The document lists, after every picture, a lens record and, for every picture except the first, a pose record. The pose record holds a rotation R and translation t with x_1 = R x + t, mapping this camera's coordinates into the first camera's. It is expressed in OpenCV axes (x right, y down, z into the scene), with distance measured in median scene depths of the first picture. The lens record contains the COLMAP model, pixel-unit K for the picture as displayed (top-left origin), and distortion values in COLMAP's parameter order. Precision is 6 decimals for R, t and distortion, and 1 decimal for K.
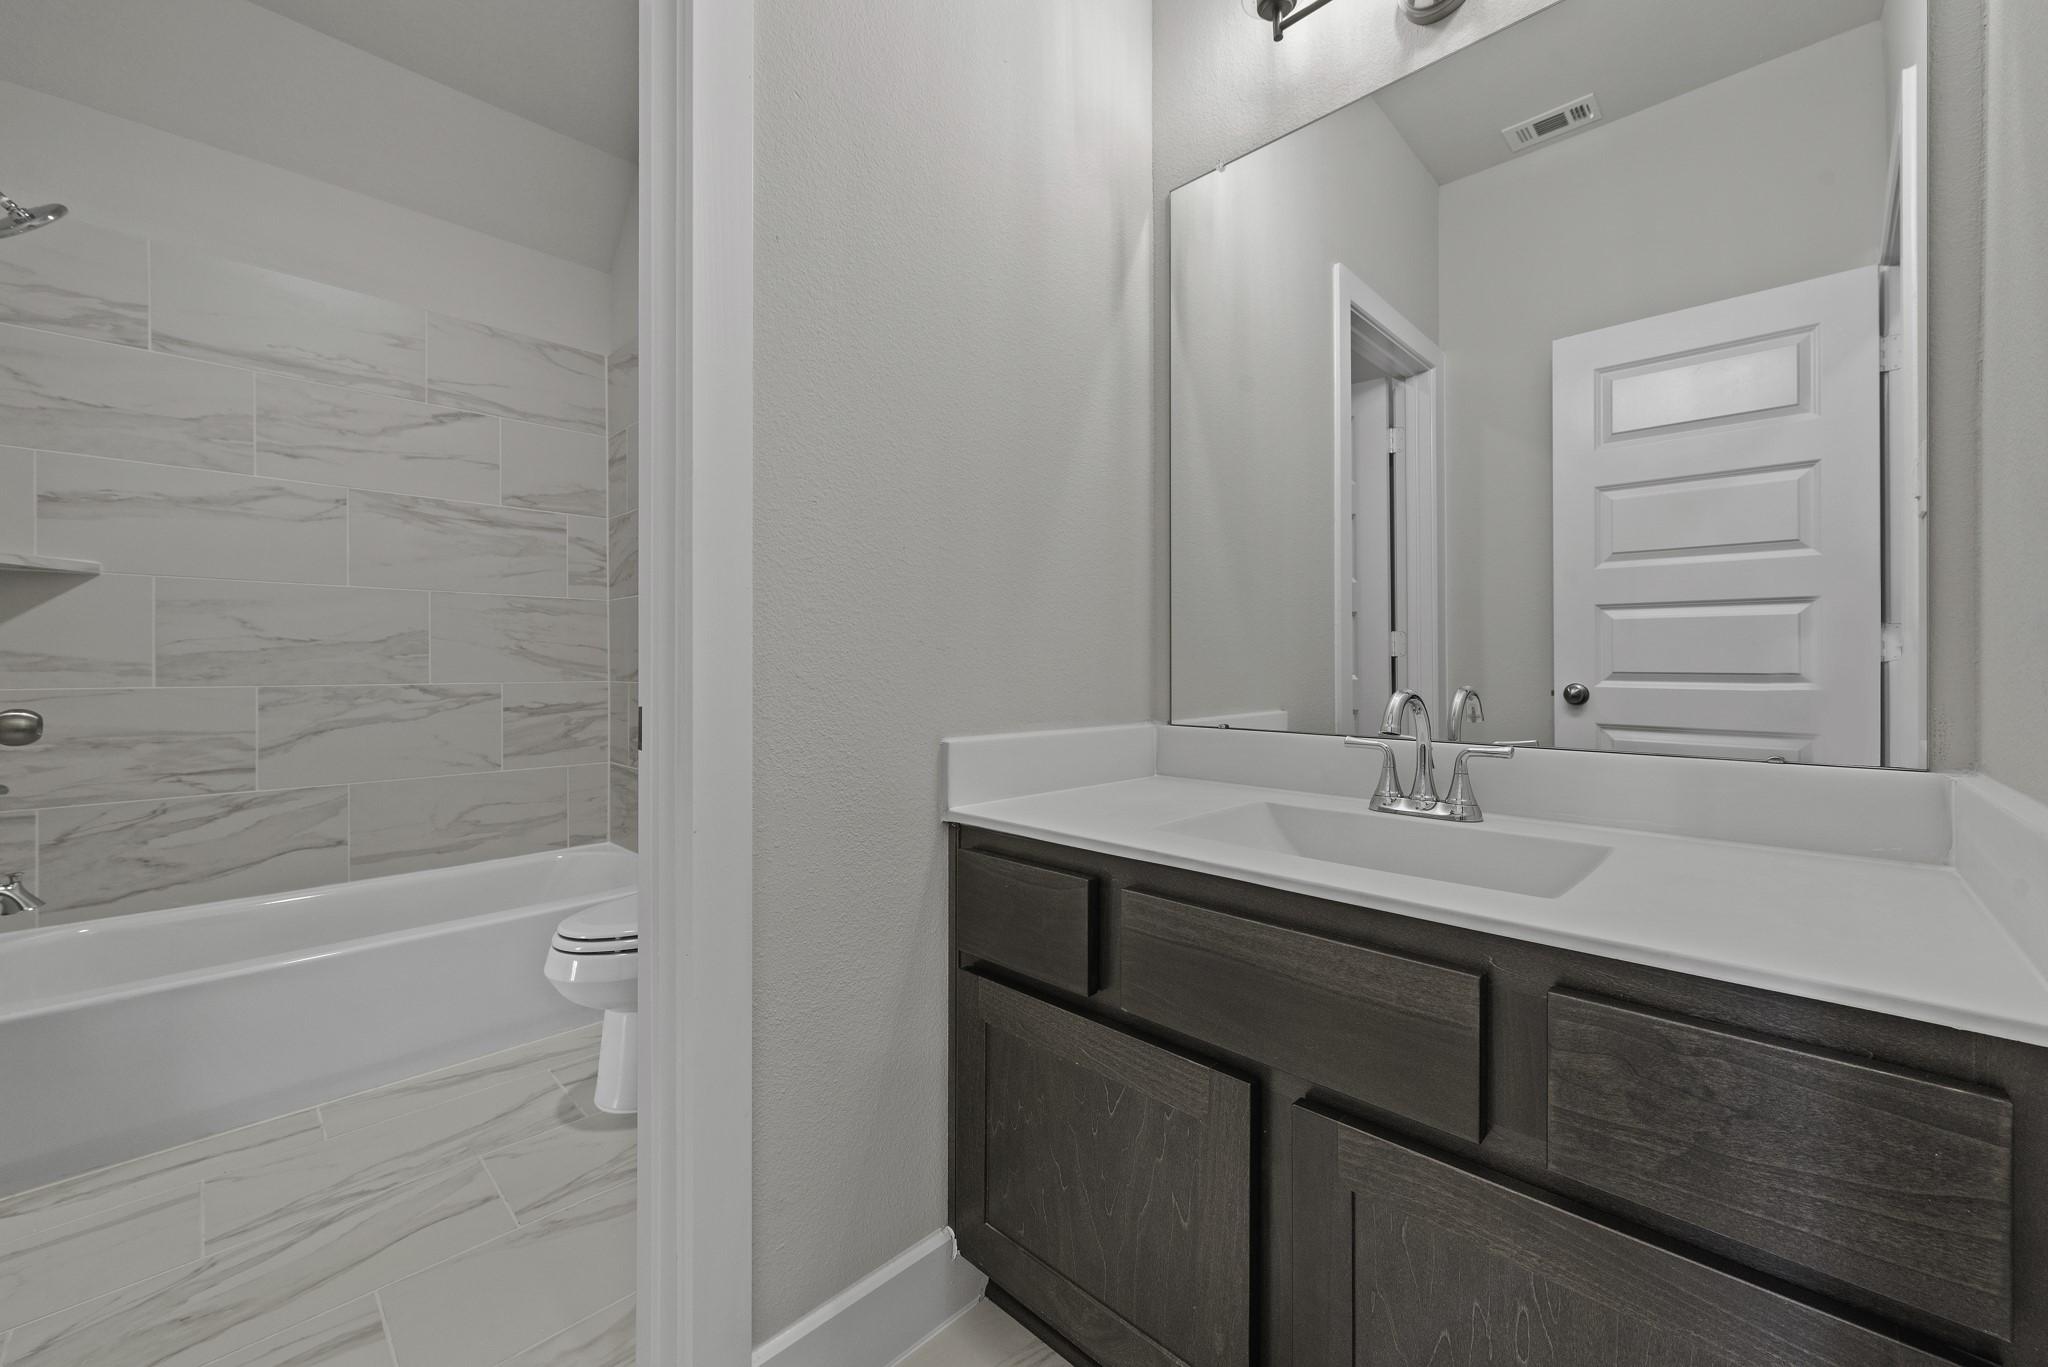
lens RADIAL K [[801.2, 0, 1030.3], [0, 801.2, 663.1], [0, 0, 1]] dist [0.007524, -0.002550]
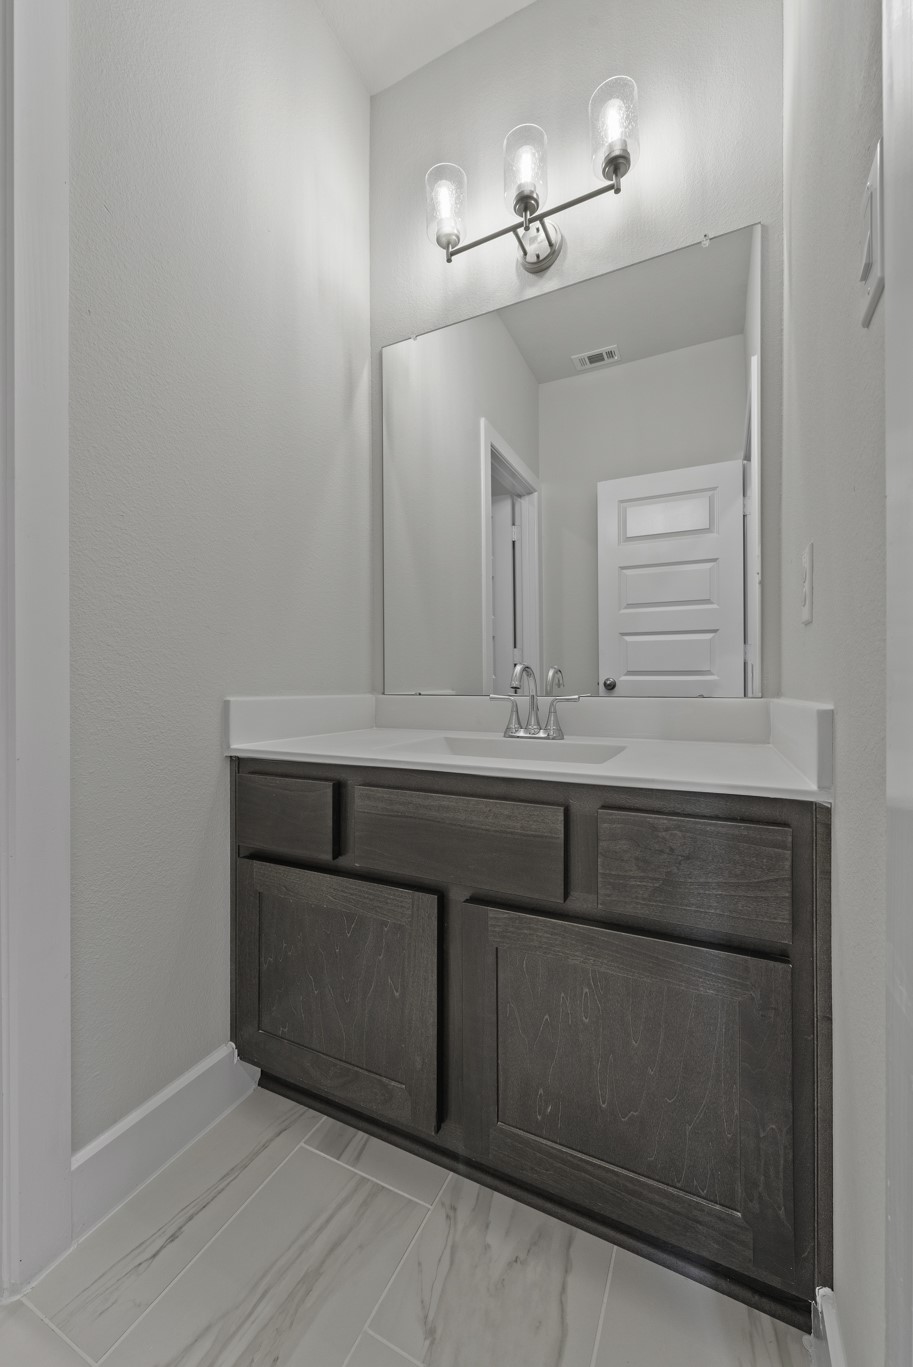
lens RADIAL K [[534.8, 0, 453.9], [0, 534.8, 694.7], [0, 0, 1]] dist [0.007524, -0.002550]
pose [[0.951092, -0.003985, 0.308881, -0.019234], [0.004242, 0.999991, -0.000162, 0.099292], [-0.308878, 0.001465, 0.951101, -0.024640]]
